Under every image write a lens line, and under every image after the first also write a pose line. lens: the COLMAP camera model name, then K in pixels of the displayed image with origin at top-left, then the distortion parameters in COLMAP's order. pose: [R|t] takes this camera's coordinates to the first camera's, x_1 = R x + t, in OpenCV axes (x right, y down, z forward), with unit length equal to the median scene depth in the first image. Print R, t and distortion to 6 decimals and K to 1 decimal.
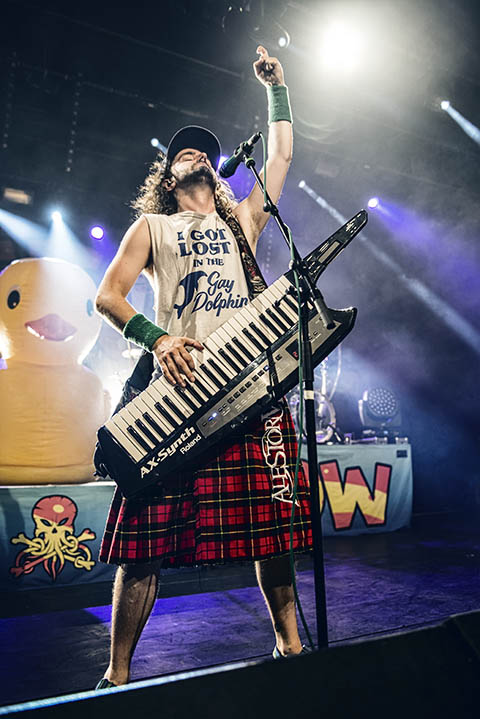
lens RADIAL K [[536.6, 0, 248.0], [0, 536.6, 376.6], [0, 0, 1]] dist [-0.069478, -0.003839]
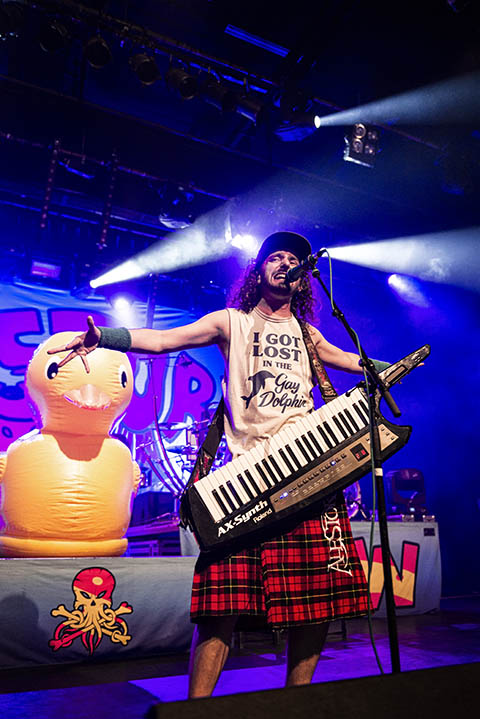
lens RADIAL K [[565.9, 0, 242.1], [0, 565.9, 363.3], [0, 0, 1]] dist [-0.055062, 0.015485]
pose [[0.999668, 0.010632, -0.023474, -0.061709], [-0.013929, 0.989323, -0.145075, -0.014917], [0.021681, 0.145354, 0.989142, -0.132186]]
